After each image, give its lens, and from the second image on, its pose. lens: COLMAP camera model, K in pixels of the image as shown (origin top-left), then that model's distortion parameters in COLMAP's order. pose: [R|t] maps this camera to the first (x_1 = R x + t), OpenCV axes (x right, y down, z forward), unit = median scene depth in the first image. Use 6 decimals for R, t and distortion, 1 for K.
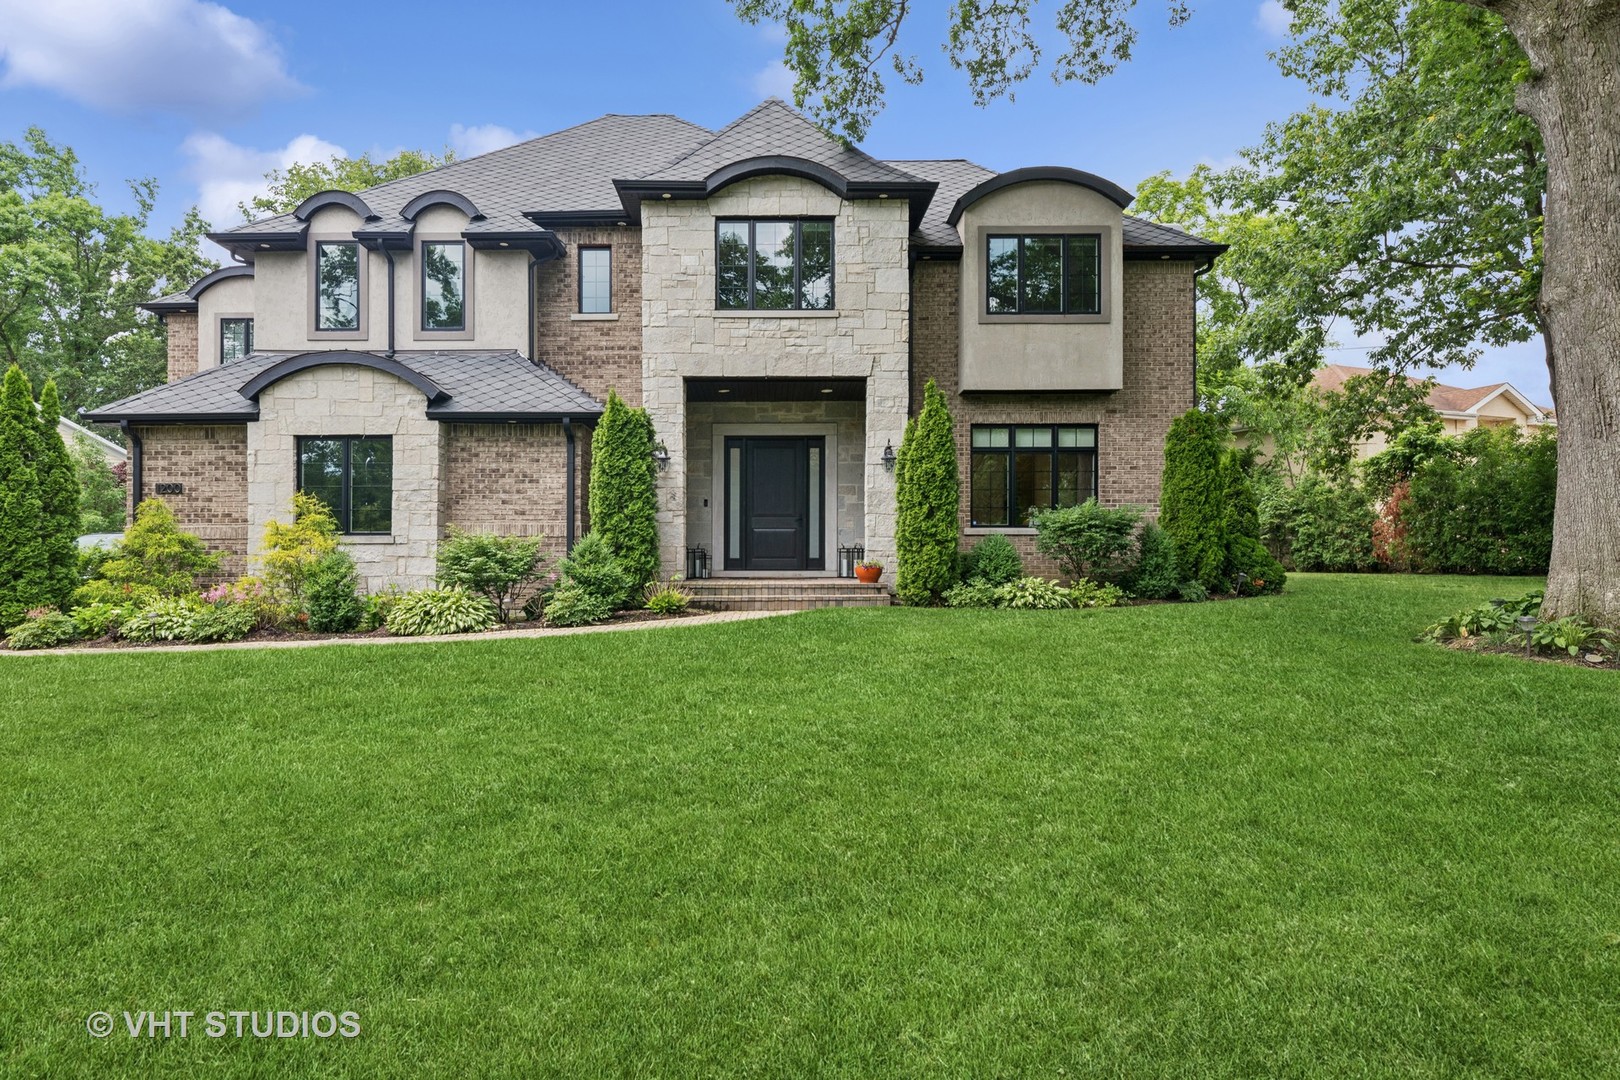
lens RADIAL K [[932.9, 0, 809.6], [0, 932.9, 552.2], [0, 0, 1]] dist [-0.004635, 0.000666]
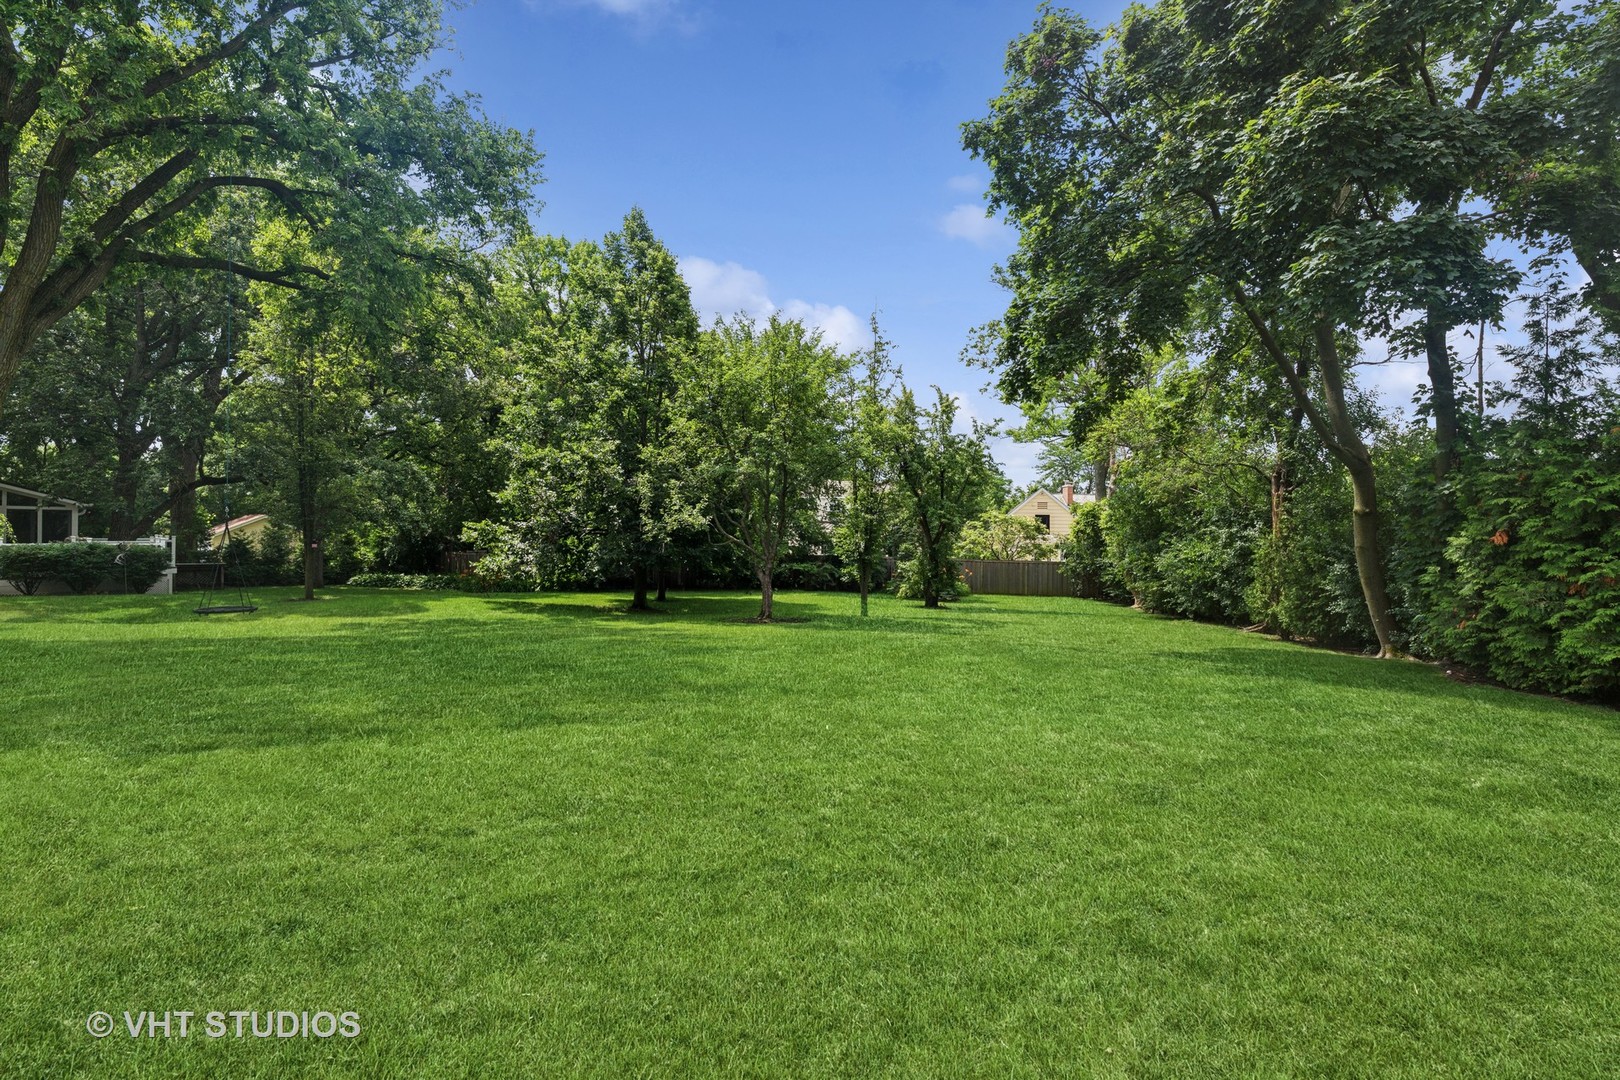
lens RADIAL K [[779.9, 0, 805.0], [0, 779.9, 526.5], [0, 0, 1]] dist [-0.002621, -0.000432]
pose [[0.999631, -0.002106, 0.027093, -0.117429], [0.004442, 0.996248, -0.086428, 0.007177], [-0.026809, 0.086516, 0.995890, 0.019181]]
